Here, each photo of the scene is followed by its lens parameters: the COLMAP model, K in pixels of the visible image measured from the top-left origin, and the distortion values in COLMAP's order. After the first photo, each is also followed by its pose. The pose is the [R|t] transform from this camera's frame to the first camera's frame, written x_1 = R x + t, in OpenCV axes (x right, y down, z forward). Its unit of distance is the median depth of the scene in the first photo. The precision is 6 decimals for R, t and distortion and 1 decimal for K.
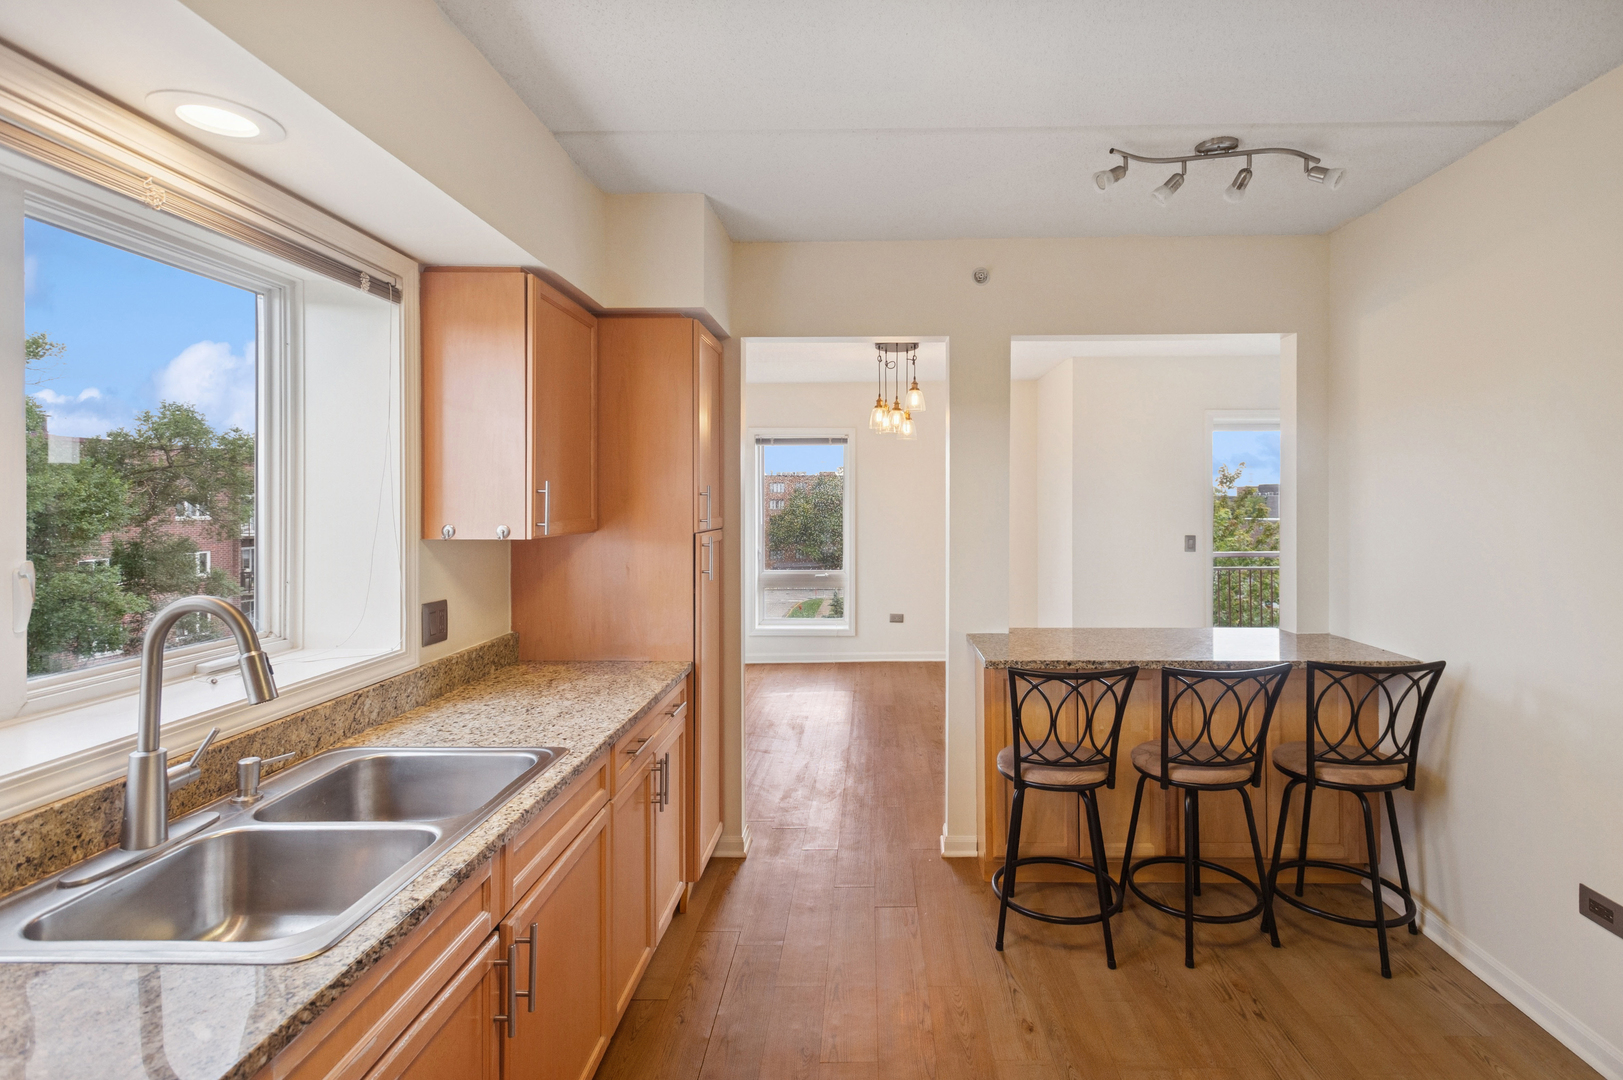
lens RADIAL K [[777.4, 0, 861.3], [0, 777.4, 509.4], [0, 0, 1]] dist [0.005606, 0.000098]
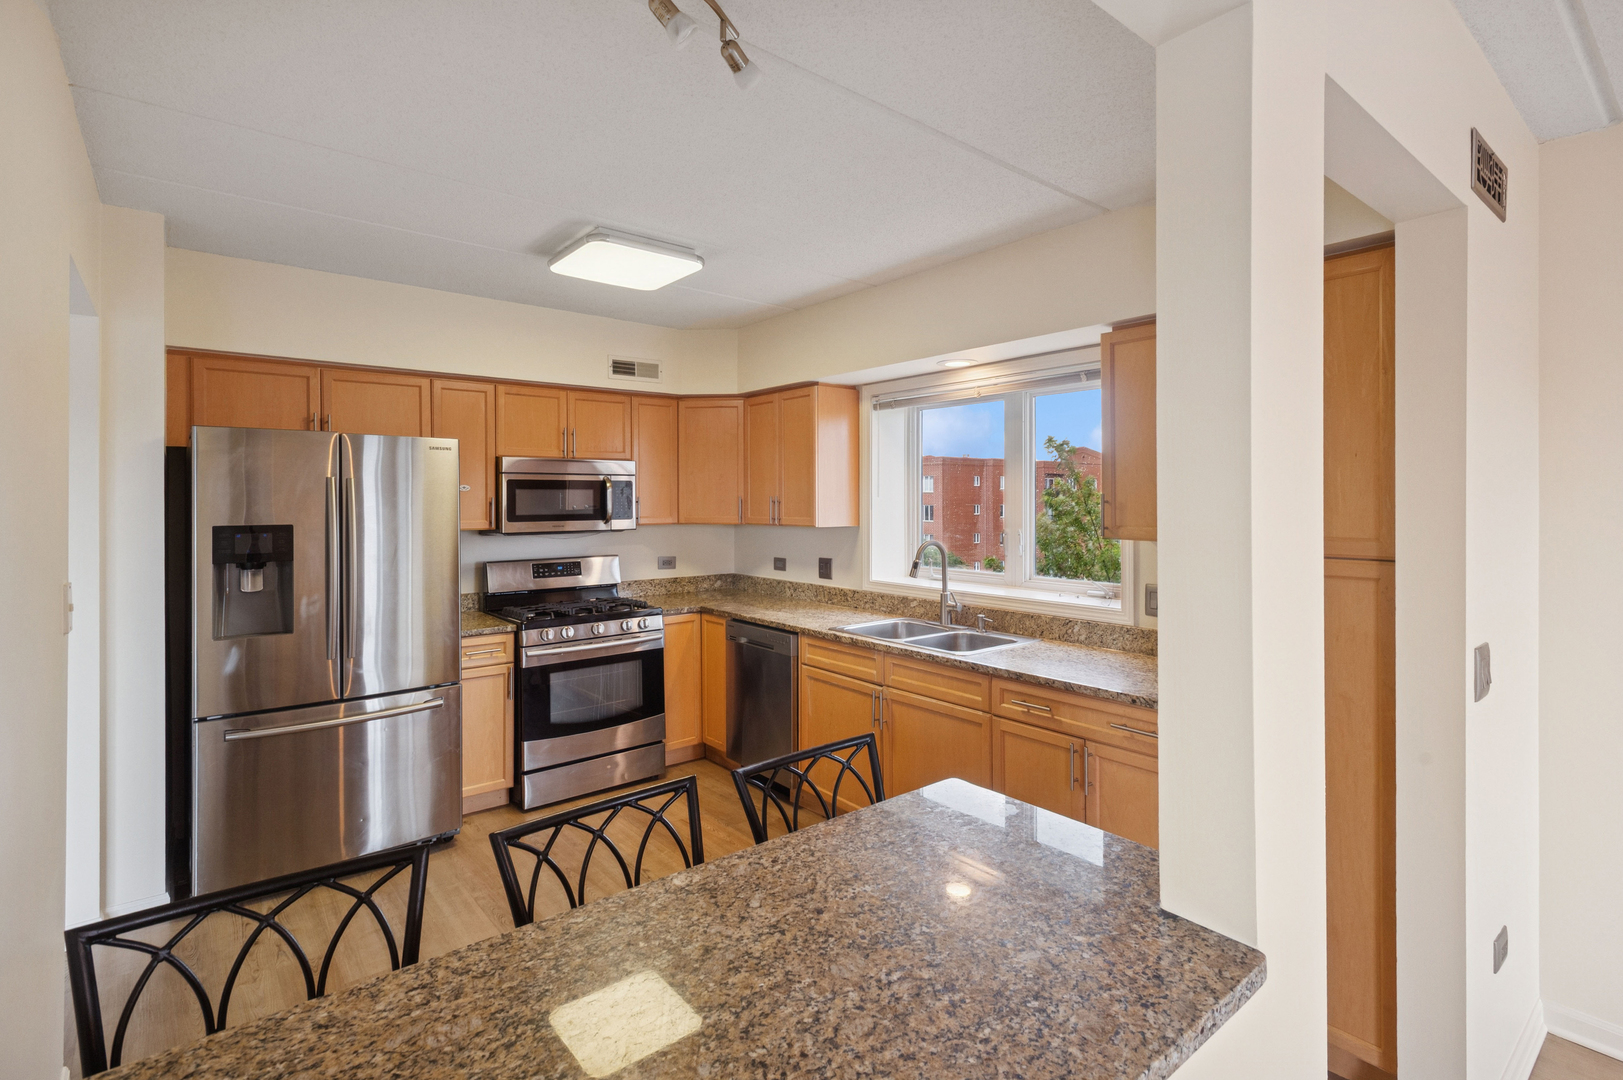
lens RADIAL K [[757.4, 0, 809.1], [0, 757.4, 497.4], [0, 0, 1]] dist [0.002230, 0.000152]
pose [[-0.770202, 0.000823, -0.637800, 0.675578], [-0.002824, 0.999985, 0.004700, -0.031463], [0.637794, 0.005421, -0.770188, 1.499639]]
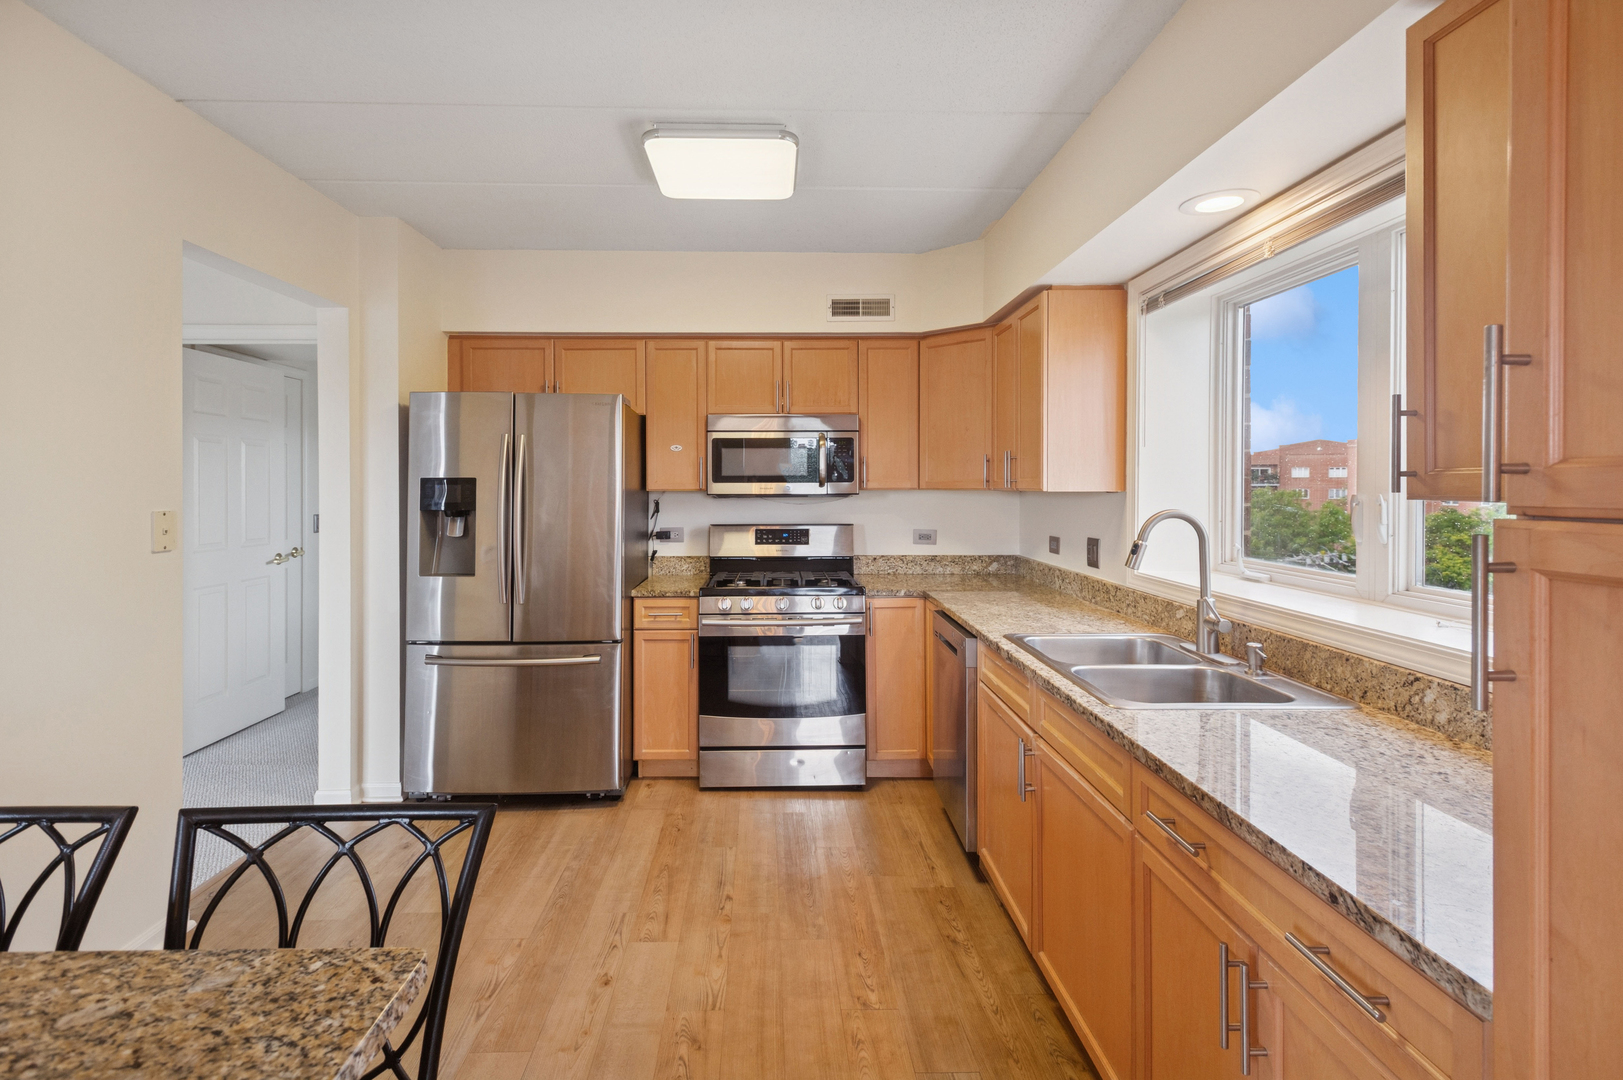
lens RADIAL K [[755.4, 0, 785.7], [0, 755.4, 489.9], [0, 0, 1]] dist [0.003852, 0.000271]
pose [[-0.999518, 0.001703, -0.031008, 0.035640], [0.001208, 0.999872, 0.015964, 0.020893], [0.031031, 0.015918, -0.999392, 1.387229]]
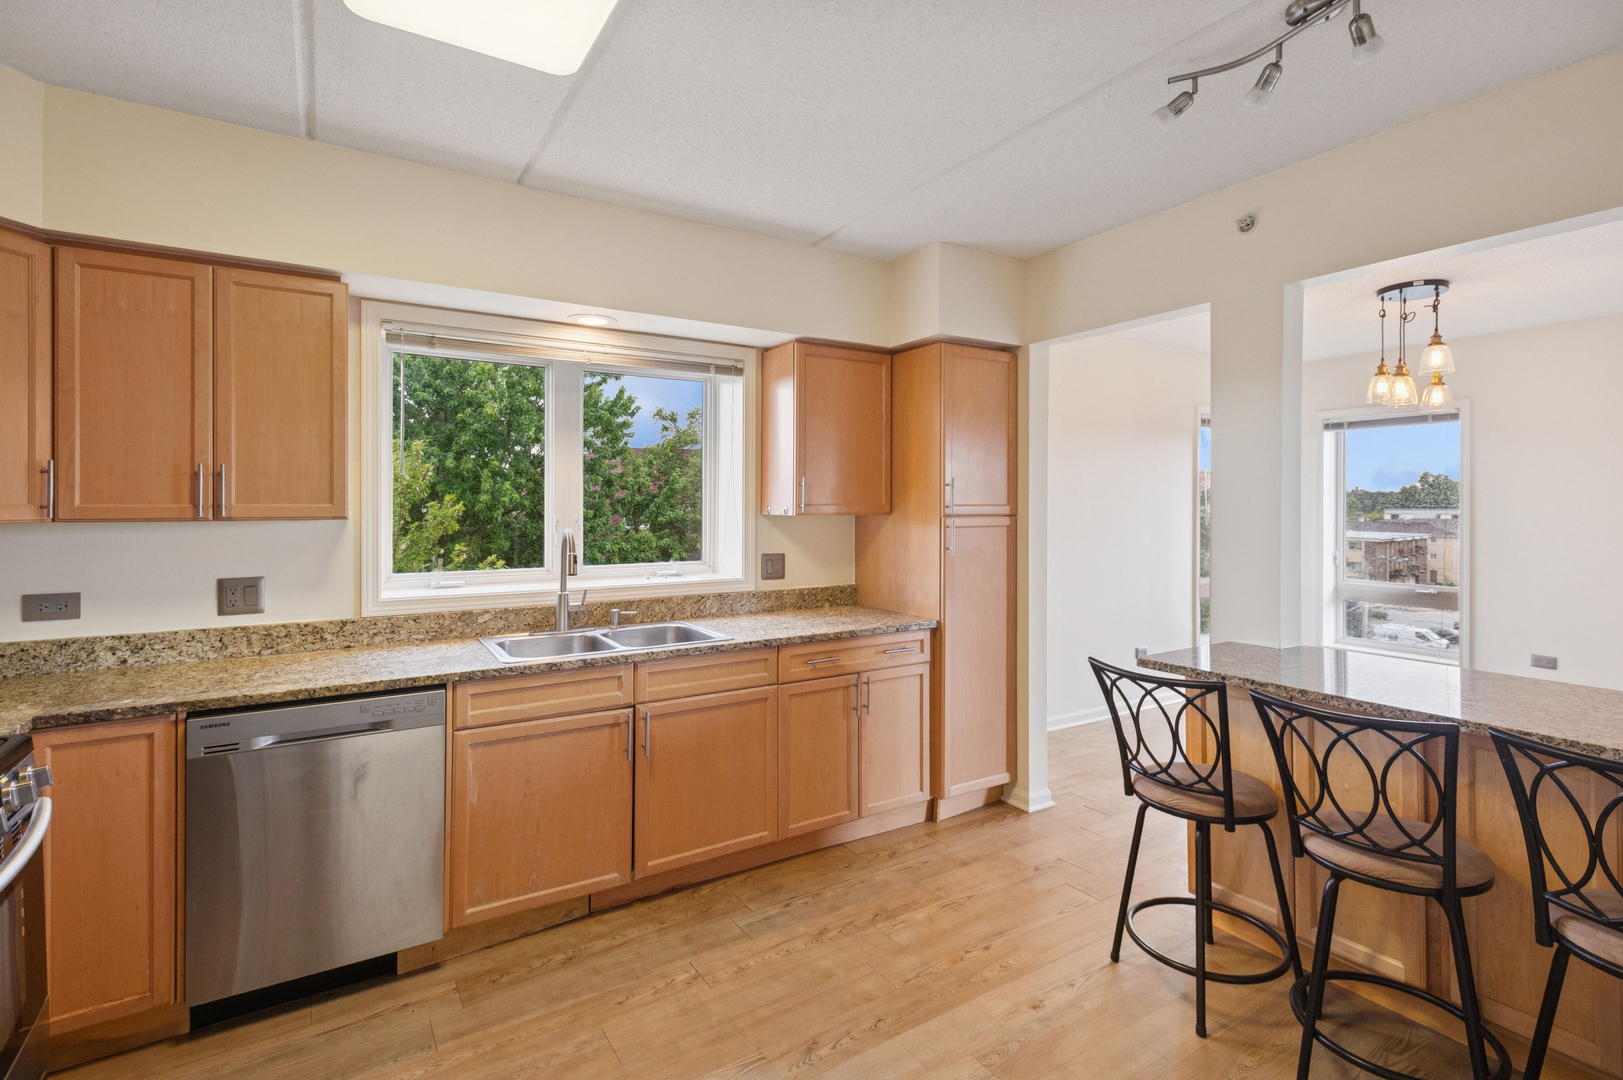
lens RADIAL K [[769.6, 0, 809.4], [0, 769.6, 506.9], [0, 0, 1]] dist [0.003260, 0.000110]
pose [[0.540756, 0.004372, -0.841168, 0.783570], [-0.009971, 0.999950, -0.001213, 0.021215], [0.841120, 0.009044, 0.540773, 0.184340]]
